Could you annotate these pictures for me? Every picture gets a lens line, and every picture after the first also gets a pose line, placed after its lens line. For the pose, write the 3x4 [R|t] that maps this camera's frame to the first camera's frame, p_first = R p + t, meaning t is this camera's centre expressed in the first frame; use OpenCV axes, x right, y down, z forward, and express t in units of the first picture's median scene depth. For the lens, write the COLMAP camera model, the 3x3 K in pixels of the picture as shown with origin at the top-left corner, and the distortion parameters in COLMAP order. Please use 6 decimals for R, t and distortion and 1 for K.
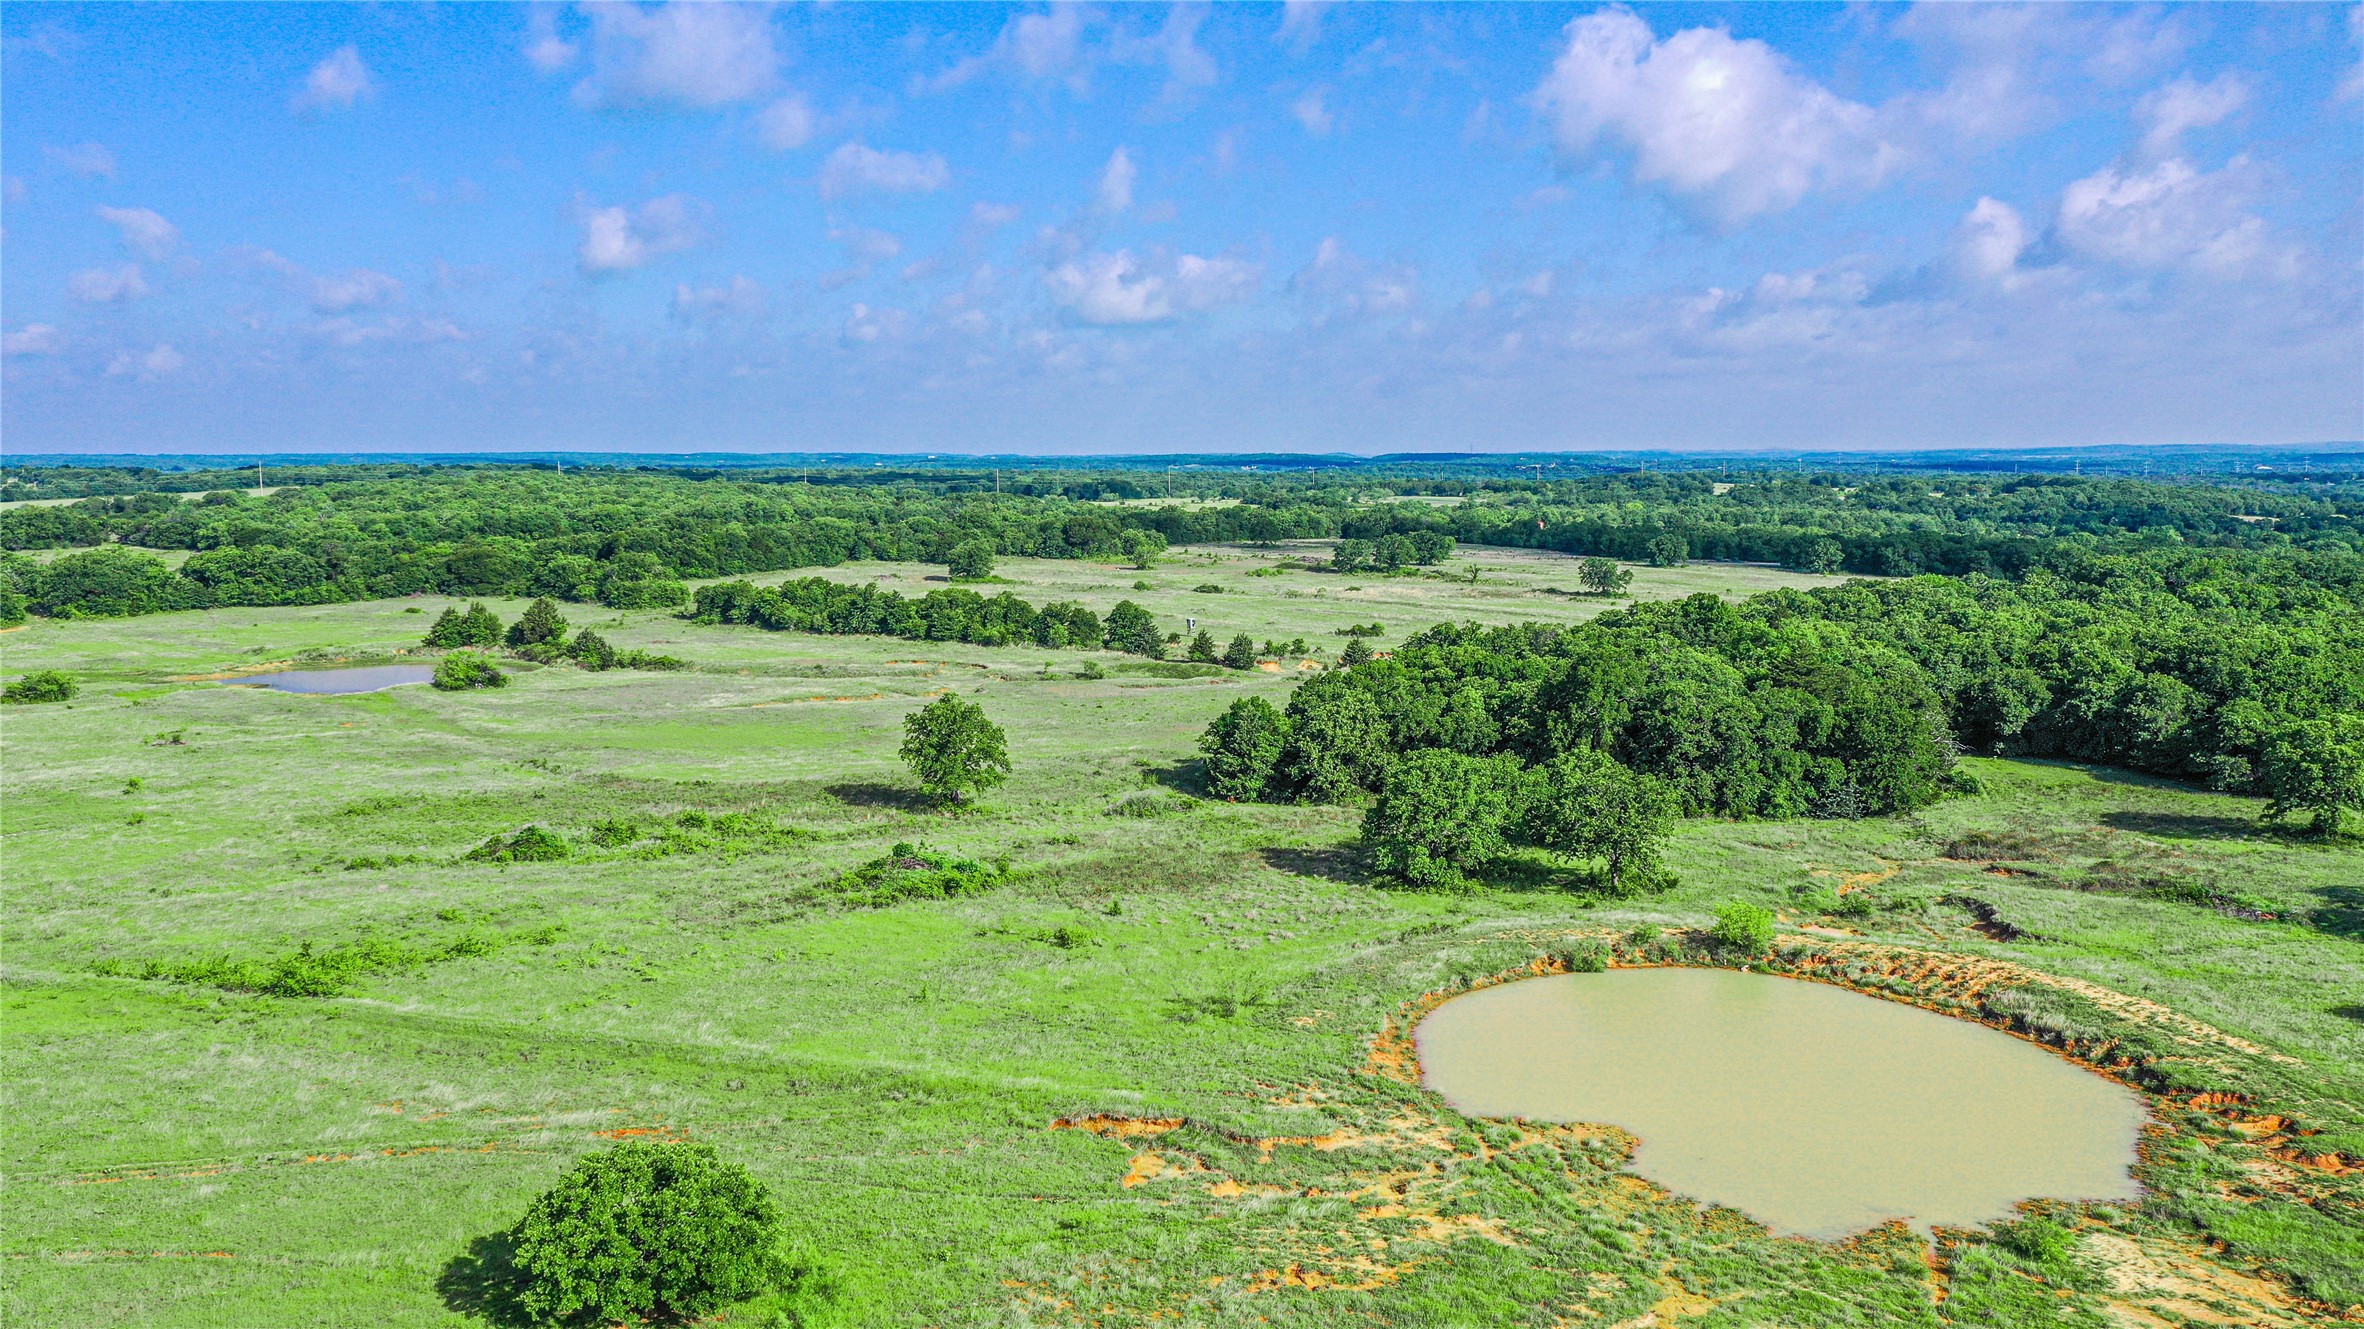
lens RADIAL K [[1892.2, 0, 1199.0], [0, 1892.2, 674.5], [0, 0, 1]] dist [0.004736, 0.003174]
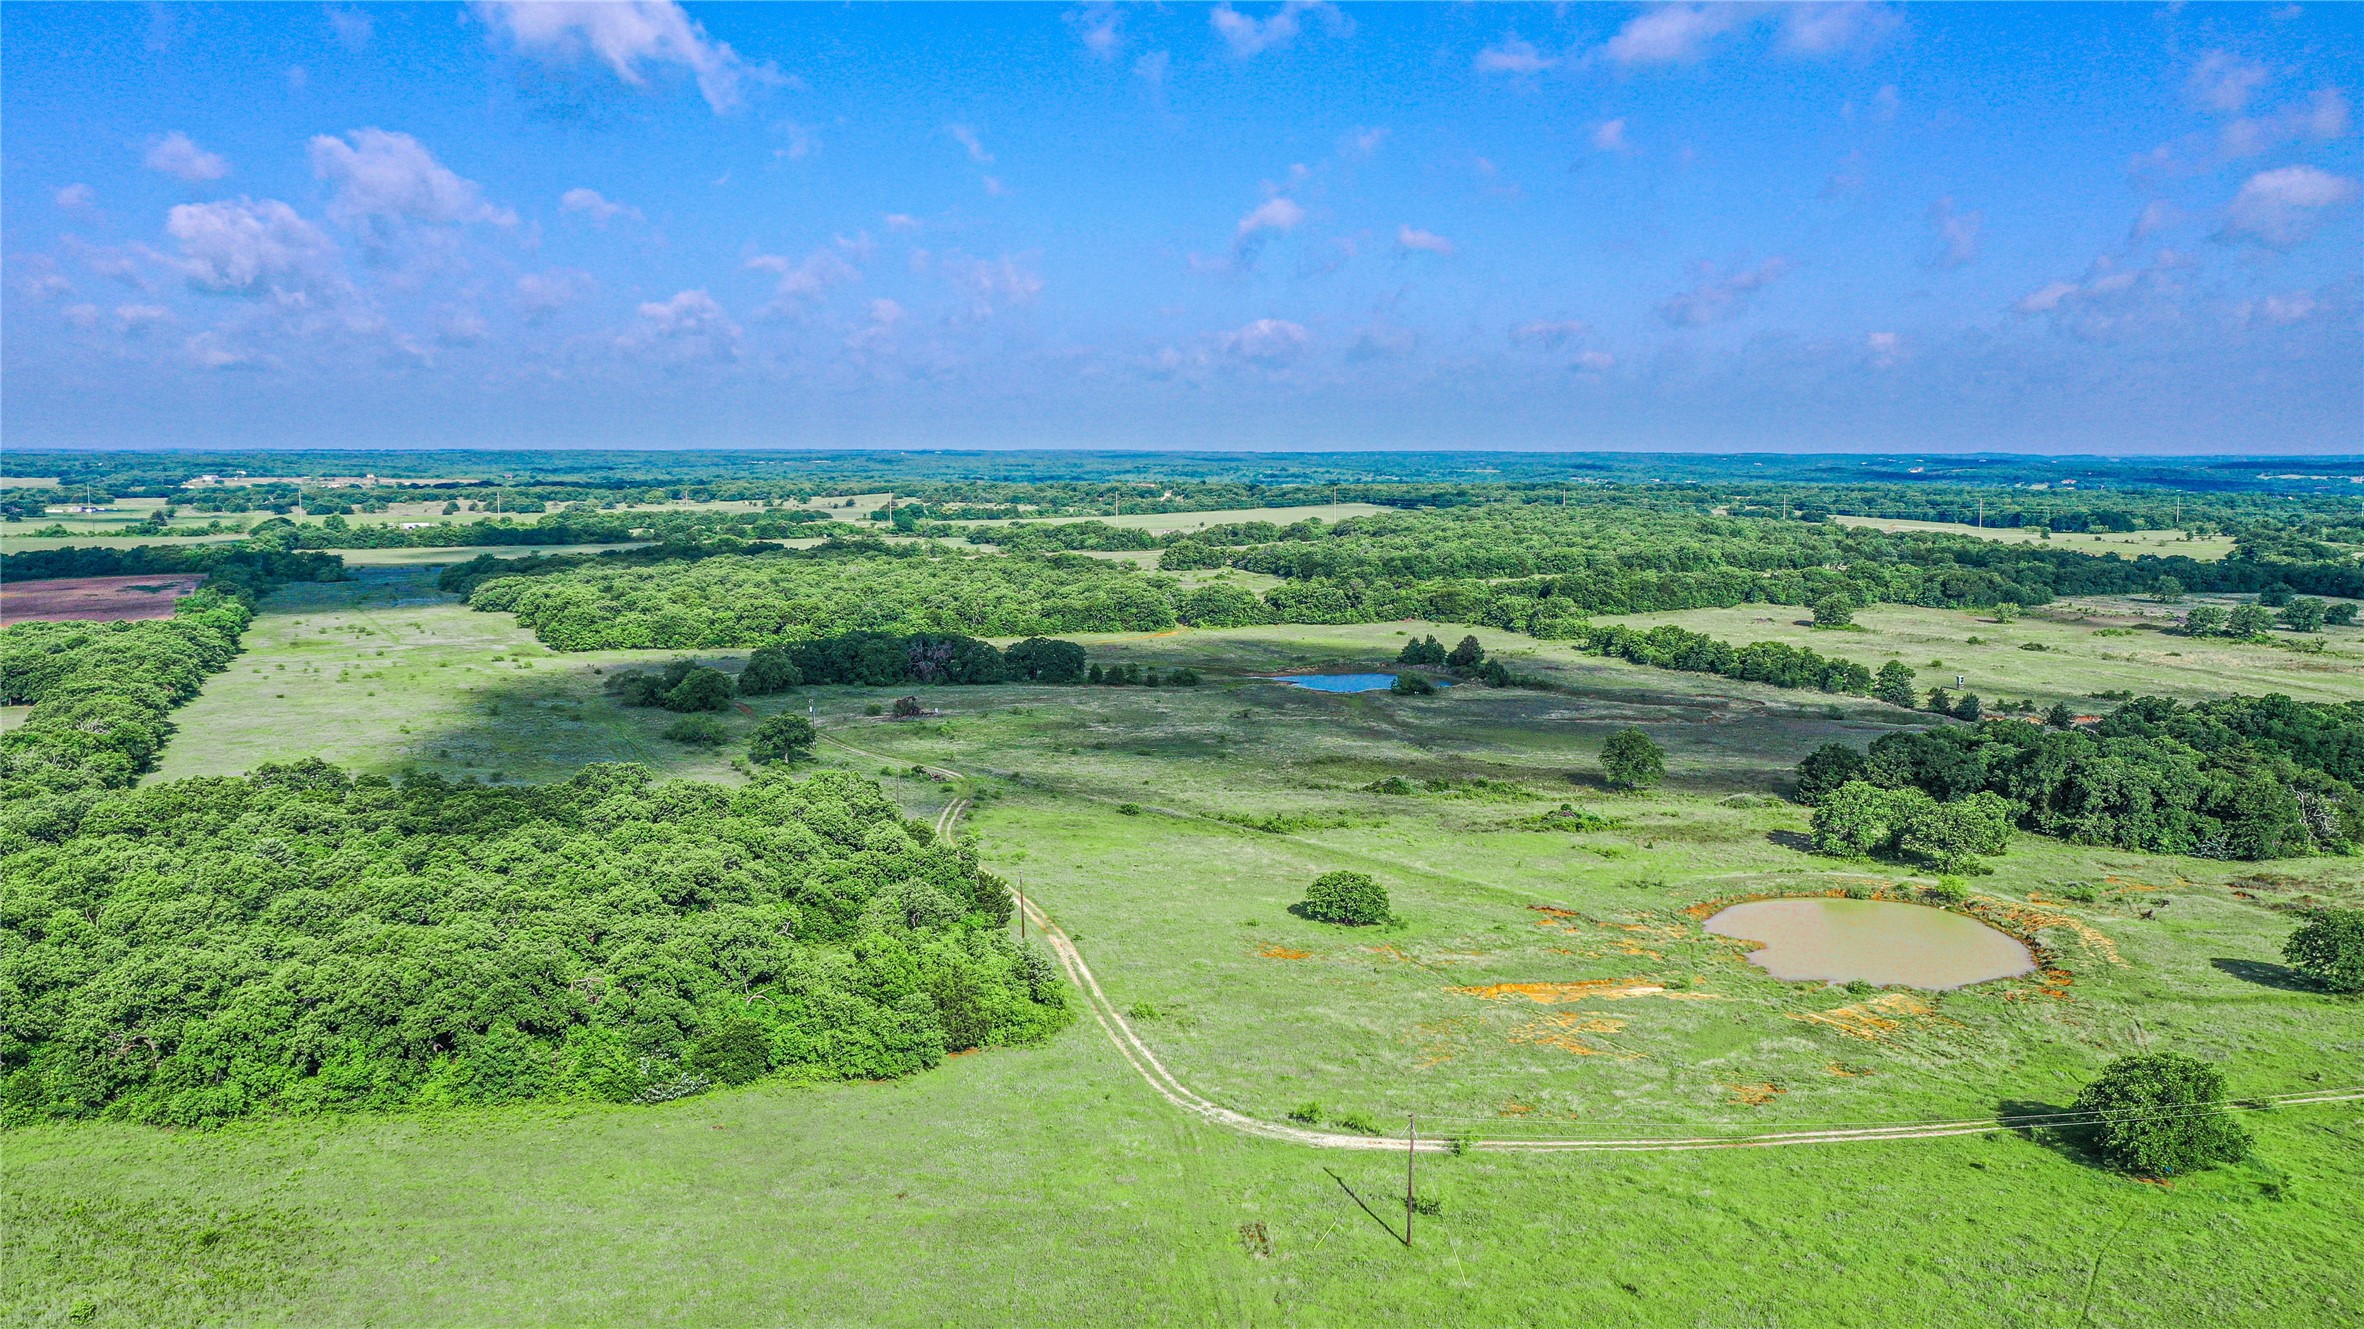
lens RADIAL K [[1892.2, 0, 1178.5], [0, 1892.2, 644.2], [0, 0, 1]] dist [0.004736, 0.003174]
pose [[0.853077, 0.059368, -0.518397, 0.192748], [-0.065883, 0.997810, 0.005854, -0.022418], [0.517609, 0.029159, 0.855120, -0.331115]]
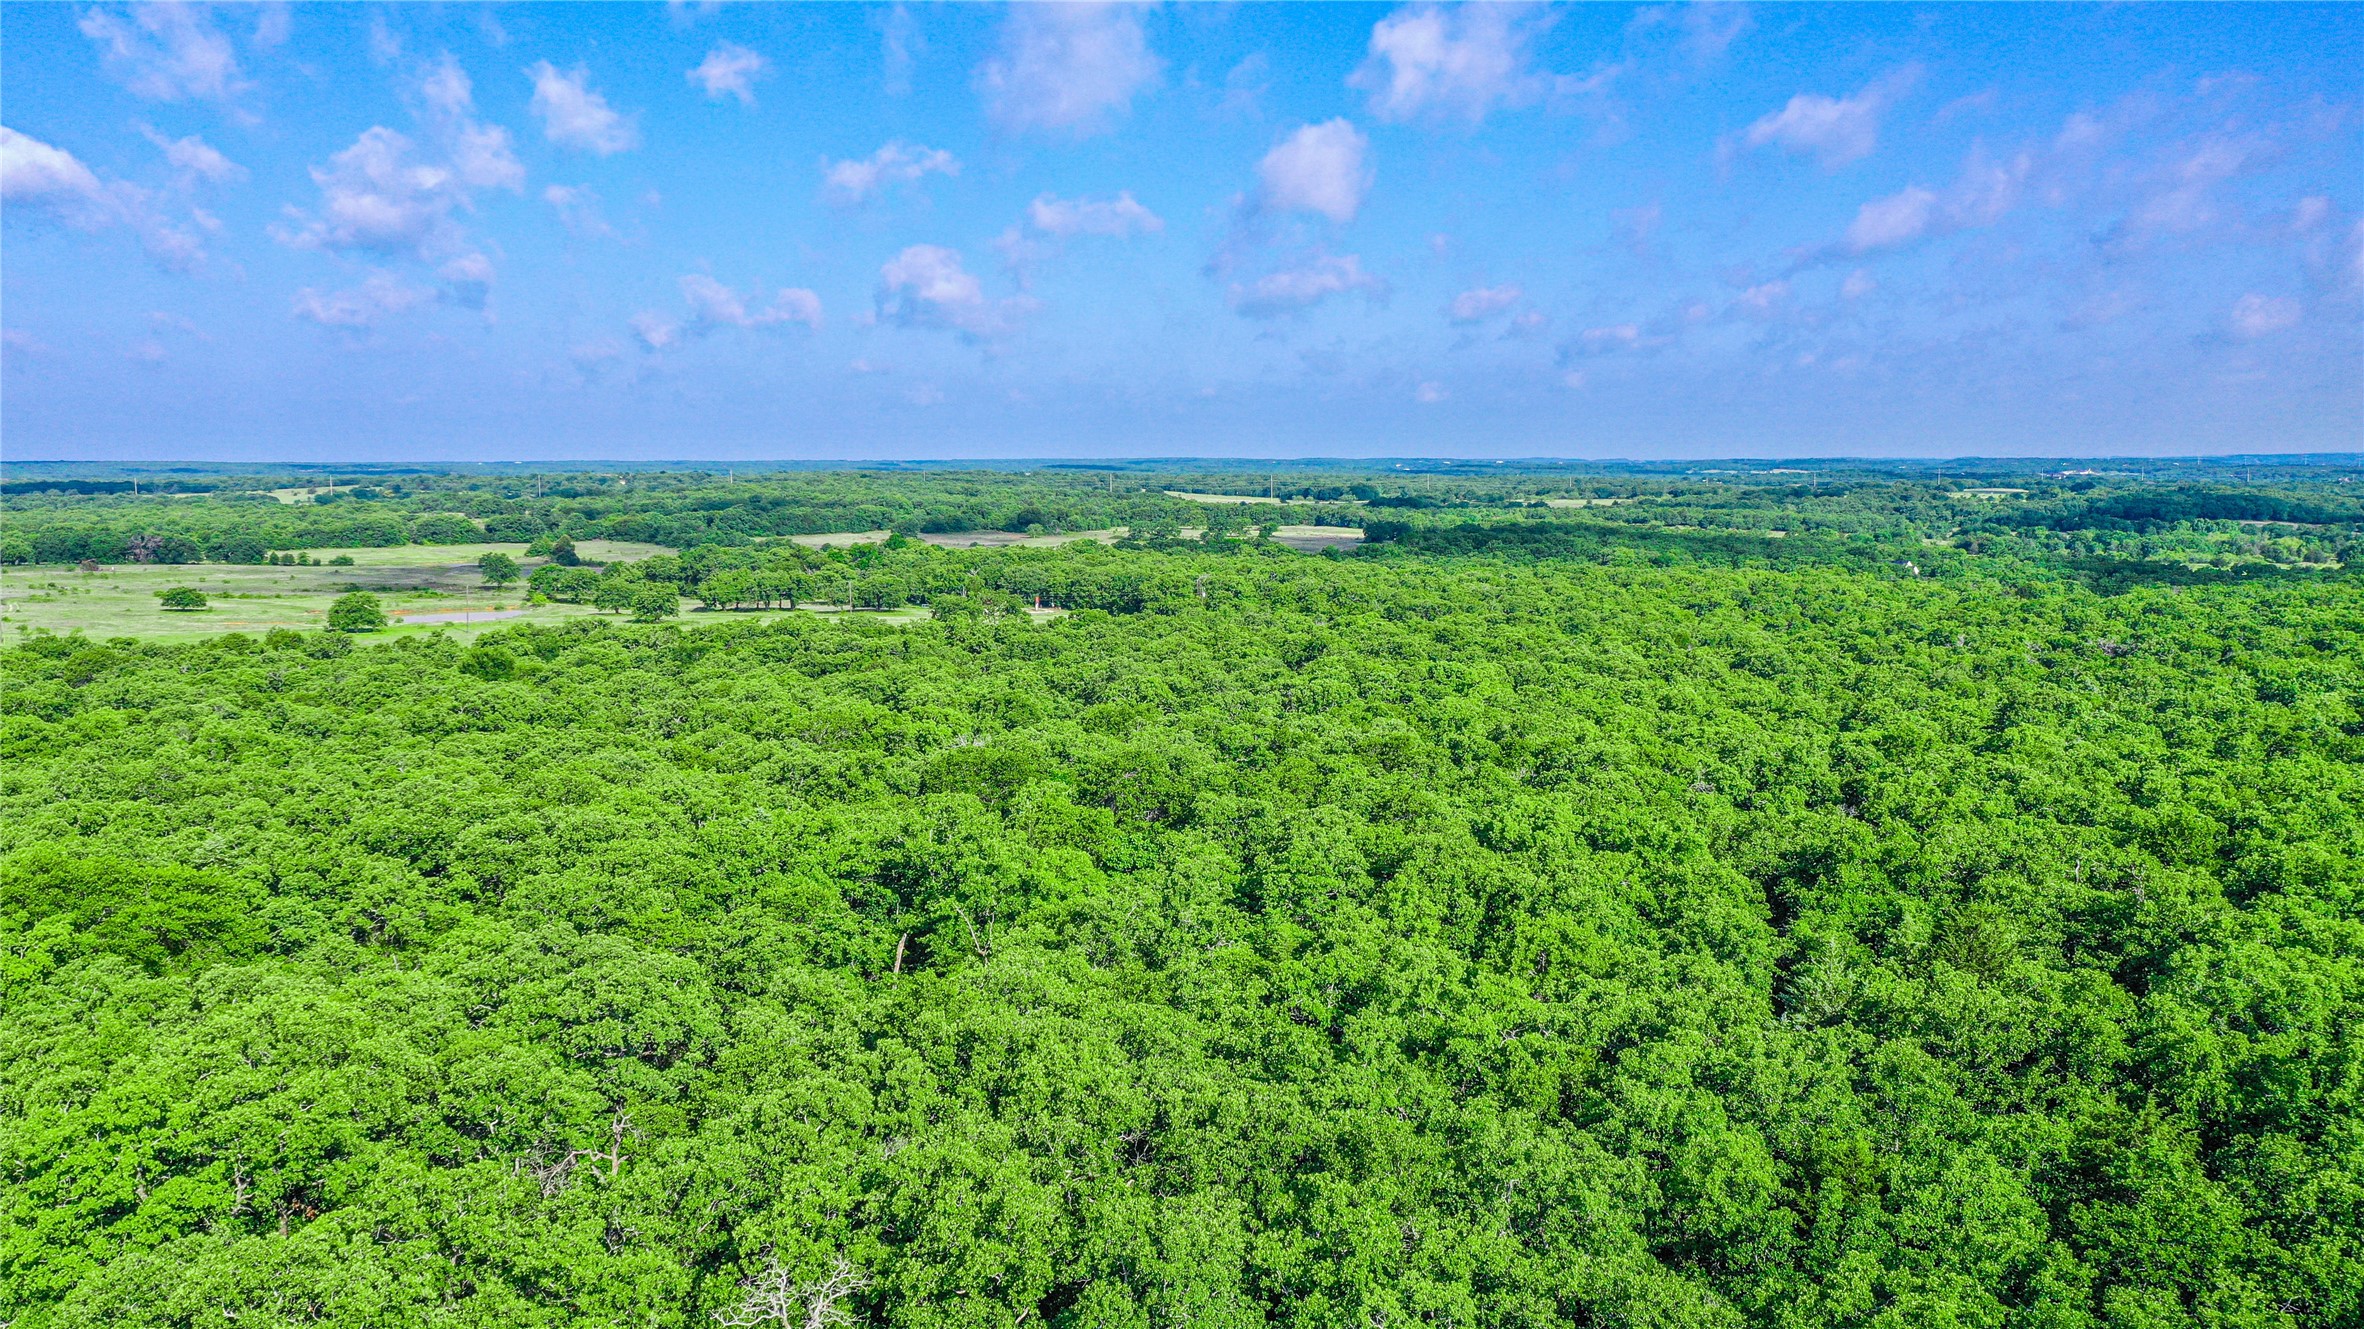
lens RADIAL K [[1892.2, 0, 1194.4], [0, 1892.2, 670.0], [0, 0, 1]] dist [0.004736, 0.003174]
pose [[0.939168, 0.038033, -0.341346, 0.923042], [-0.039593, 0.999213, 0.002399, 0.069060], [0.341169, 0.011262, 0.939935, -0.695488]]
